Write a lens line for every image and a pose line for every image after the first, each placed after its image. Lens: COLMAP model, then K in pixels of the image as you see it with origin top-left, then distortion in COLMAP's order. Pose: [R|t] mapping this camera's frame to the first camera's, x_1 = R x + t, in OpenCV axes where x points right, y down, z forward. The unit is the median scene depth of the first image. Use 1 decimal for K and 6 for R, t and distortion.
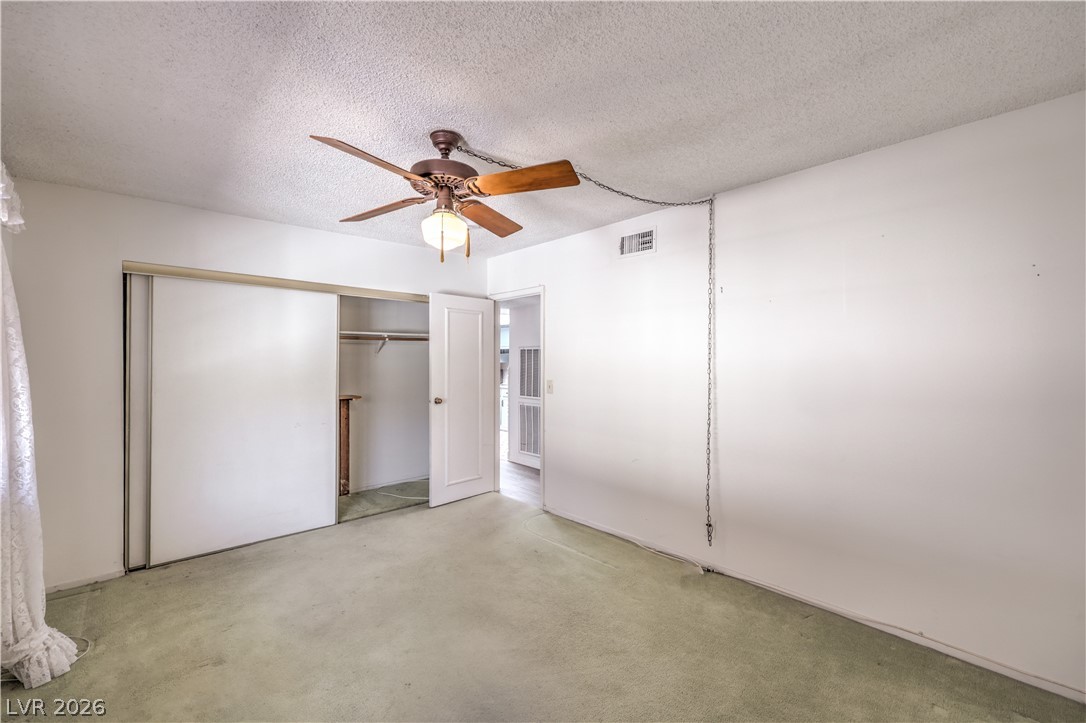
lens RADIAL K [[440.6, 0, 547.3], [0, 440.6, 361.4], [0, 0, 1]] dist [-0.000859, -0.000469]
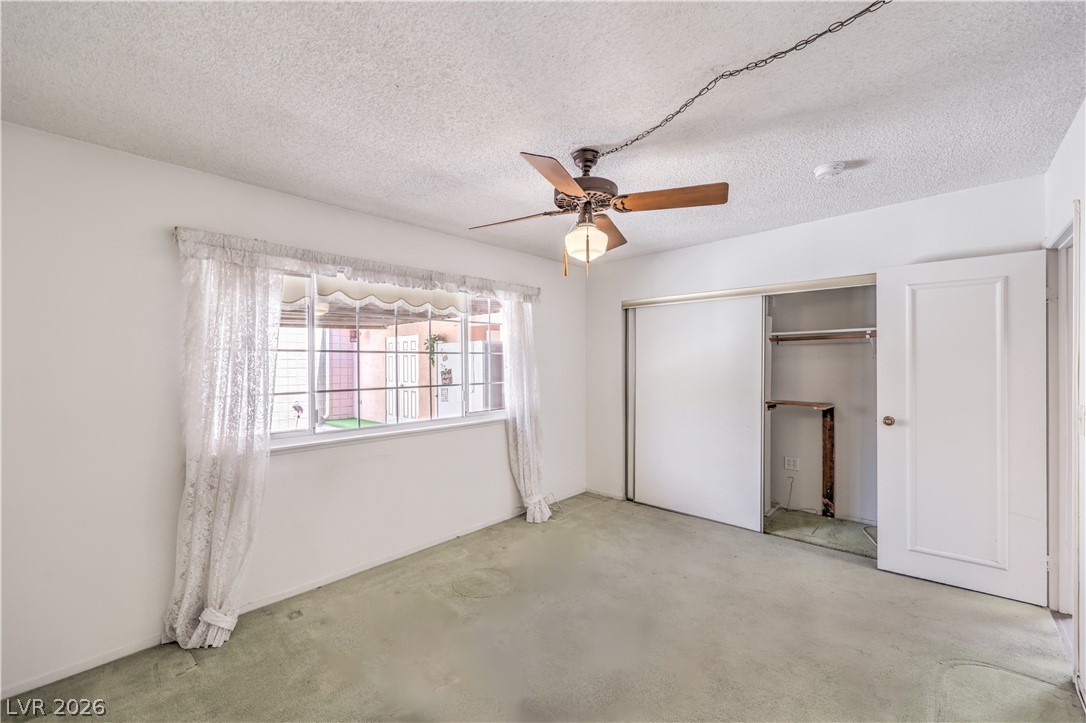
lens RADIAL K [[440.6, 0, 544.5], [0, 440.6, 363.7], [0, 0, 1]] dist [-0.000859, -0.000469]
pose [[0.083090, -0.001104, -0.996541, 0.440246], [0.004149, 0.999991, -0.000762, -0.003587], [0.996533, -0.004071, 0.083094, 0.436833]]
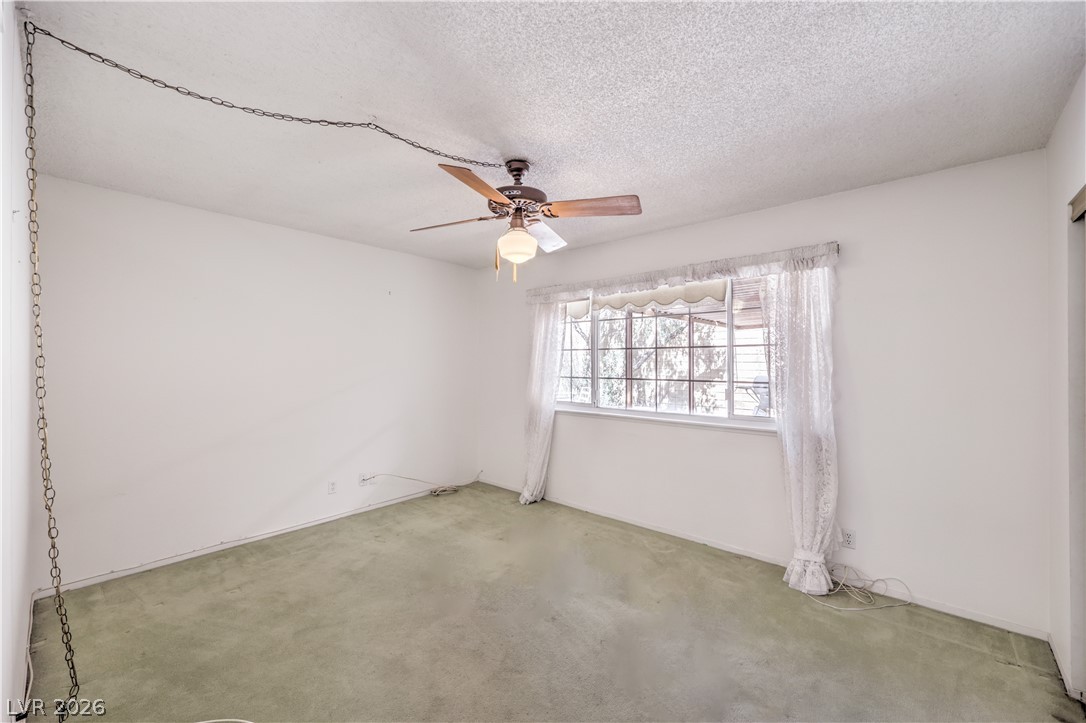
lens RADIAL K [[440.6, 0, 542.0], [0, 440.6, 360.5], [0, 0, 1]] dist [-0.000859, -0.000469]
pose [[-0.995123, 0.000738, -0.098638, -0.098152], [0.000271, 0.999989, 0.004743, -0.005323], [0.098640, 0.004693, -0.995112, 1.157035]]
